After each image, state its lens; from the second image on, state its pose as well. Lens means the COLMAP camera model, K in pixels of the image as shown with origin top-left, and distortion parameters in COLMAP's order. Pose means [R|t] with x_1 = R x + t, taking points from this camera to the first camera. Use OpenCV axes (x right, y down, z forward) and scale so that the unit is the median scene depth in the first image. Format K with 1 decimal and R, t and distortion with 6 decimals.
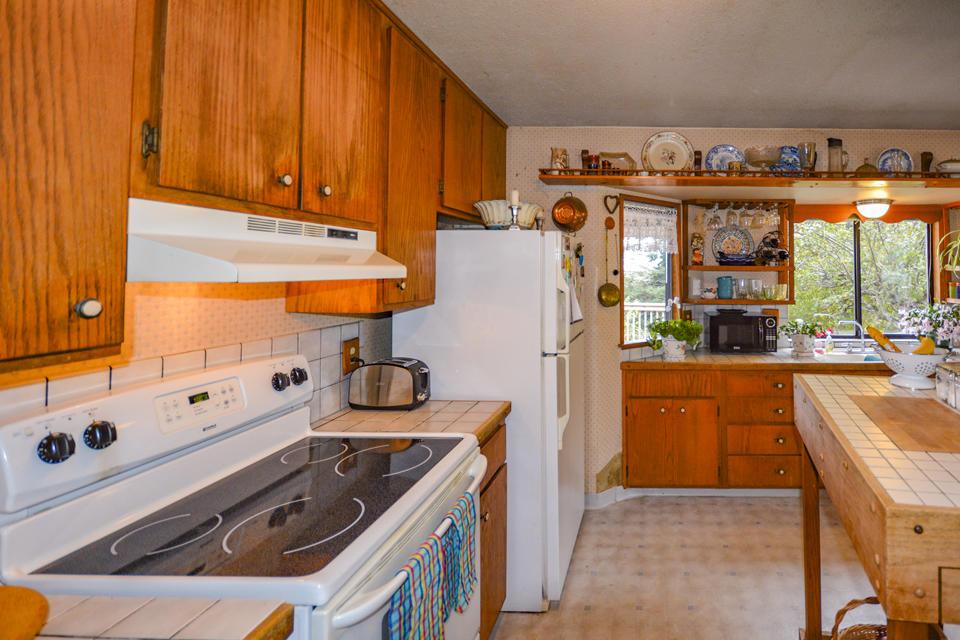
lens RADIAL K [[424.2, 0, 479.0], [0, 424.2, 291.2], [0, 0, 1]] dist [0.001747, -0.008031]
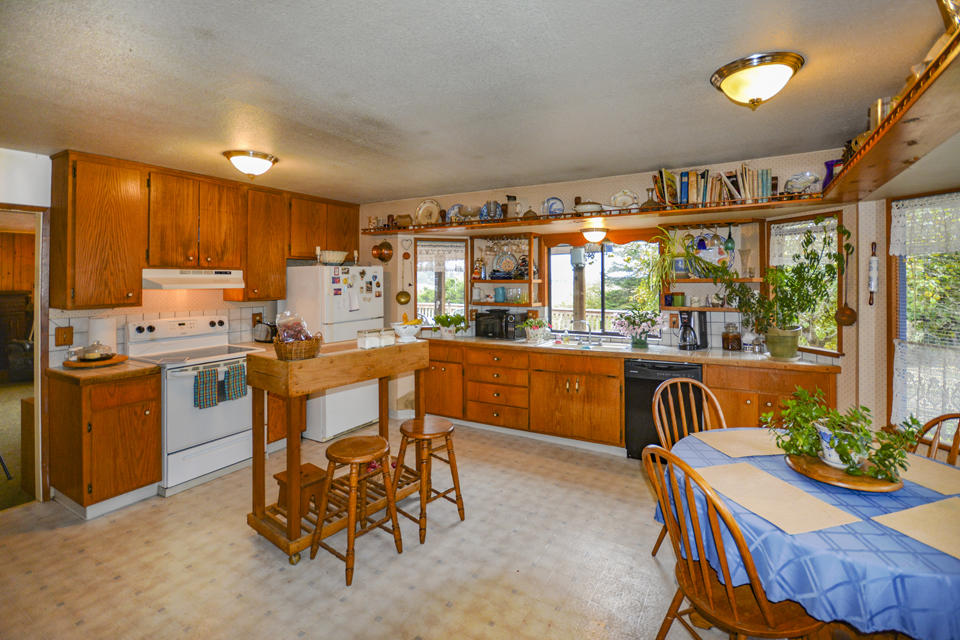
lens RADIAL K [[429.6, 0, 480.0], [0, 429.6, 320.0], [0, 0, 1]] dist [-0.007596, -0.000357]
pose [[0.875333, 0.038208, -0.482009, 1.447859], [-0.015555, 0.998582, 0.050907, 0.005300], [0.483271, -0.037063, 0.874686, -0.387152]]
